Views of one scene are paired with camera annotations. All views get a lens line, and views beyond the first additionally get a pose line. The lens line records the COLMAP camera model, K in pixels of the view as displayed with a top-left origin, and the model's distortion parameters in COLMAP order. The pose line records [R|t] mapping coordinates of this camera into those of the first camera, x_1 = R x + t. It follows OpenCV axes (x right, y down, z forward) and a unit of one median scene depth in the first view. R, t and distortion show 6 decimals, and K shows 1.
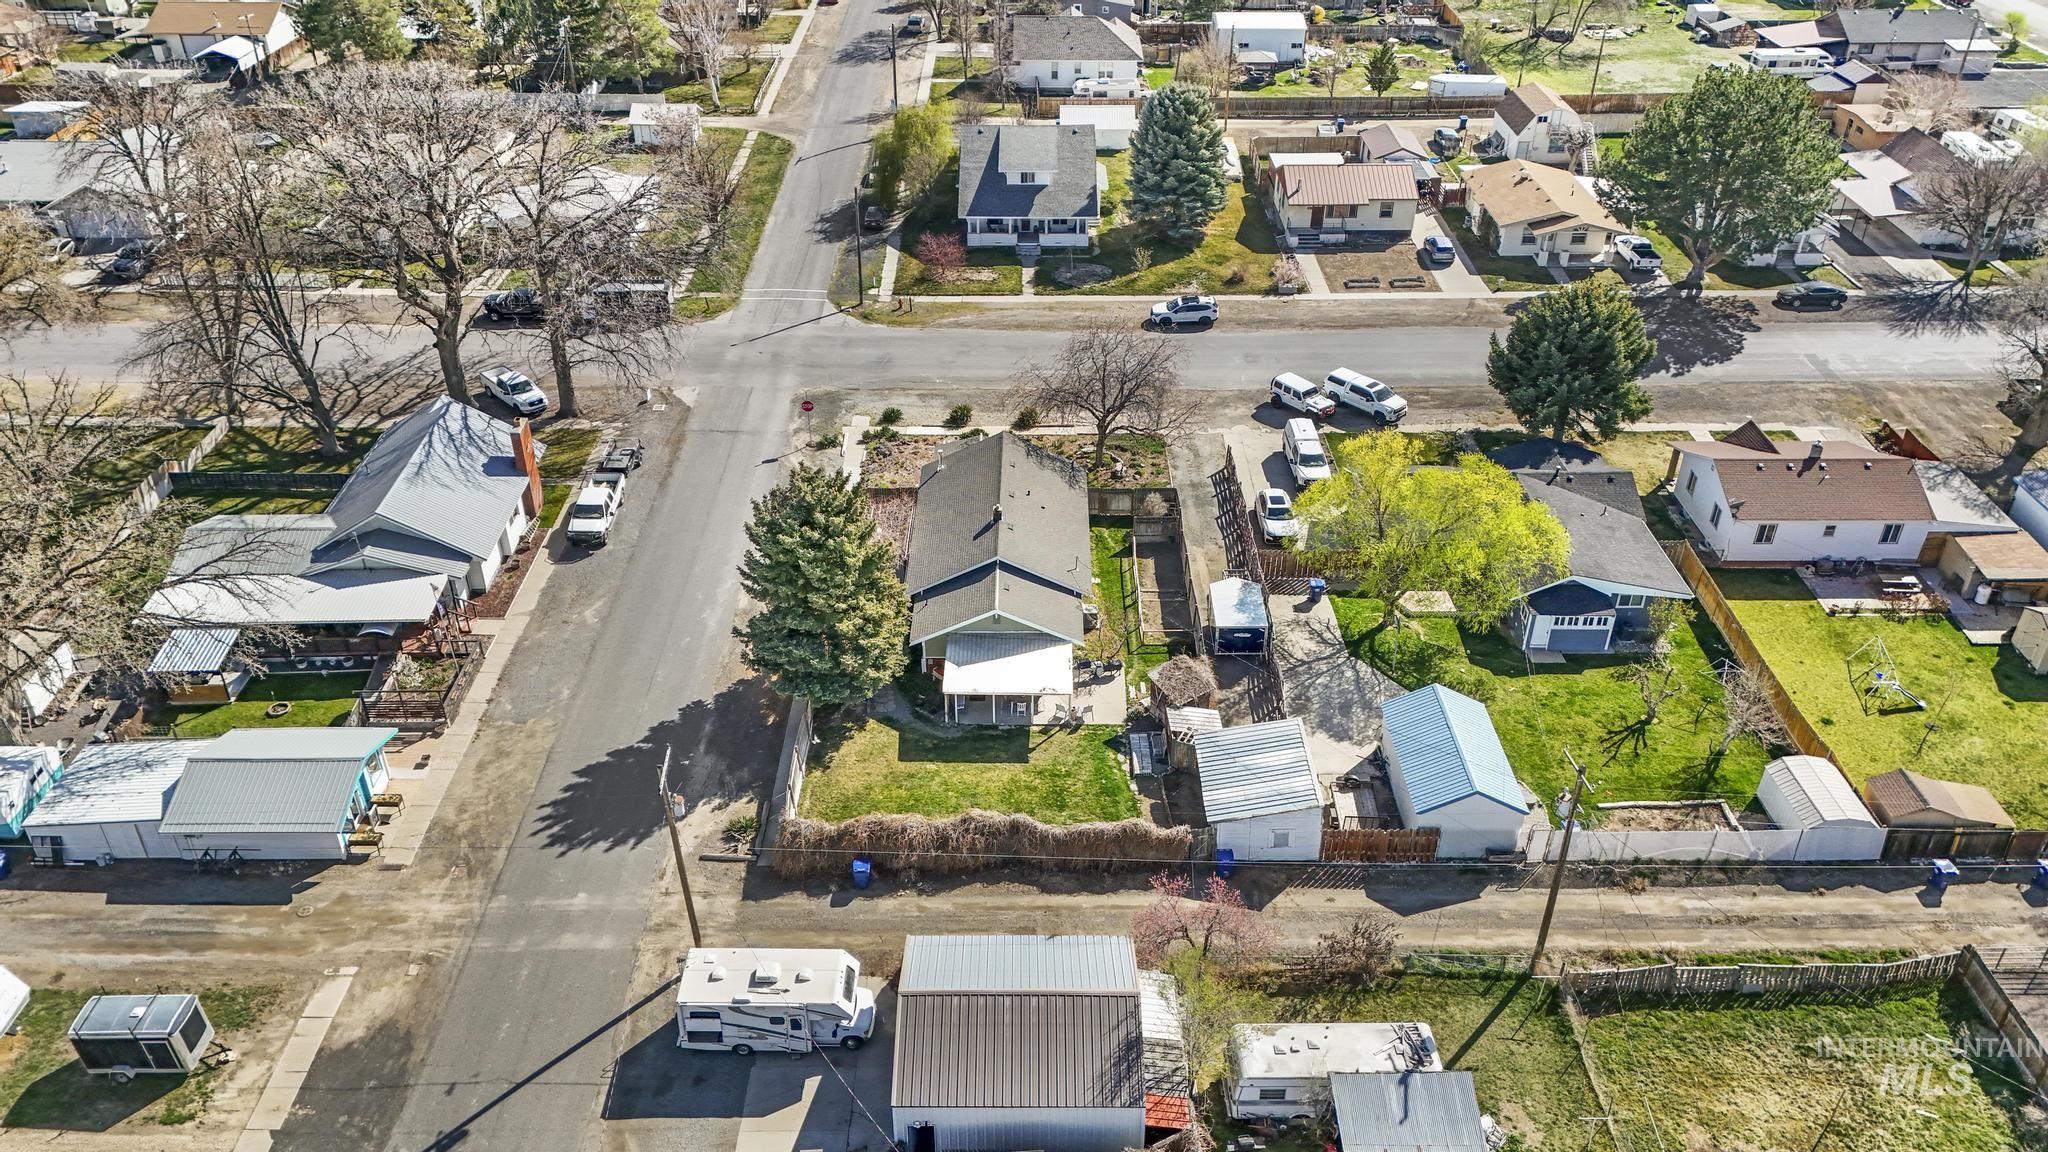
lens RADIAL K [[1480.3, 0, 1024.0], [0, 1480.3, 576.0], [0, 0, 1]] dist [0.098413, -0.105853]
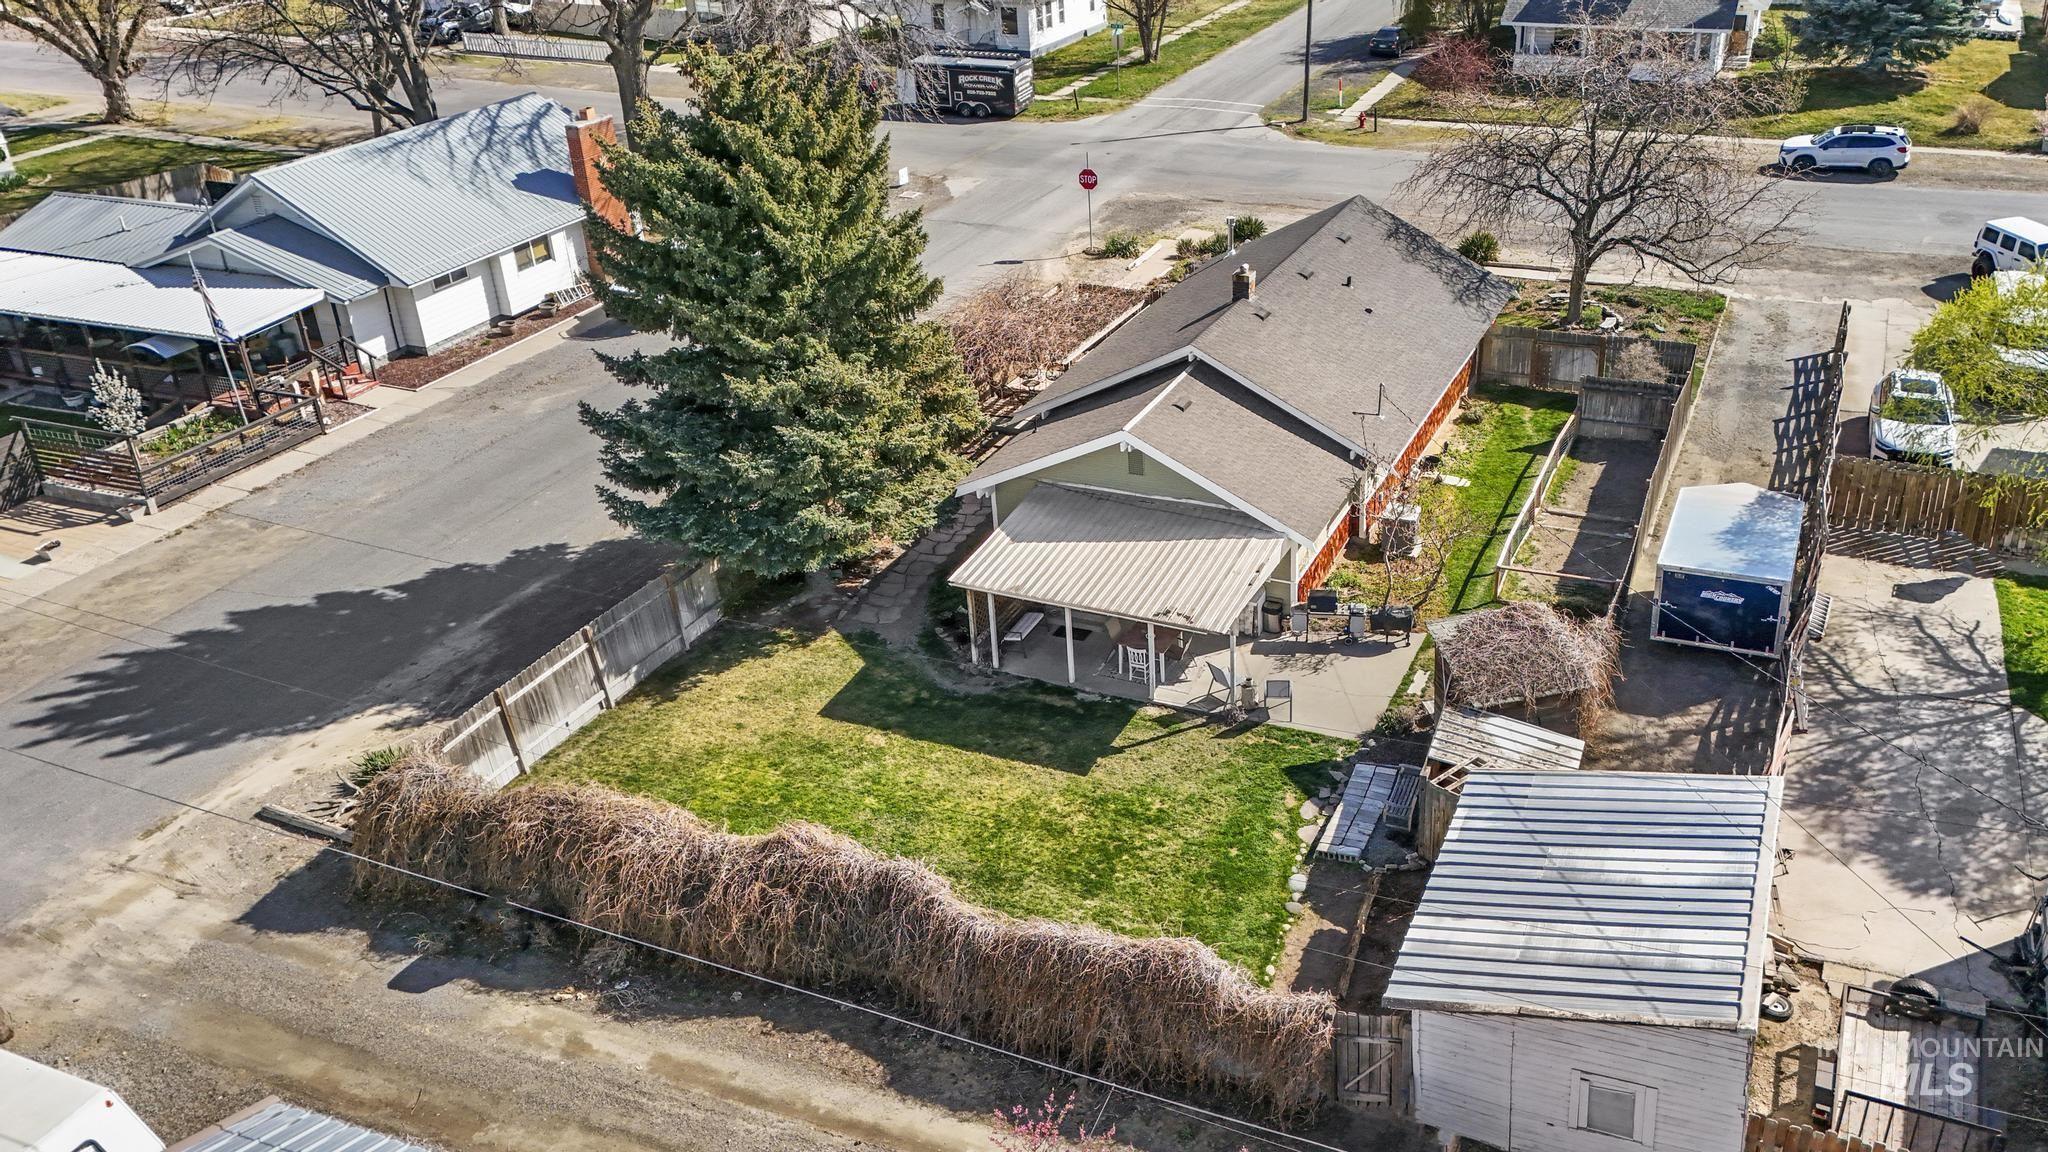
lens RADIAL K [[1654.8, 0, 1188.2], [0, 1654.8, 529.0], [0, 0, 1]] dist [0.086107, -0.081404]
pose [[0.931757, 0.143499, -0.333522, 0.155532], [-0.181230, 0.979783, -0.084745, 0.083078], [0.314619, 0.139406, 0.938925, 0.505399]]
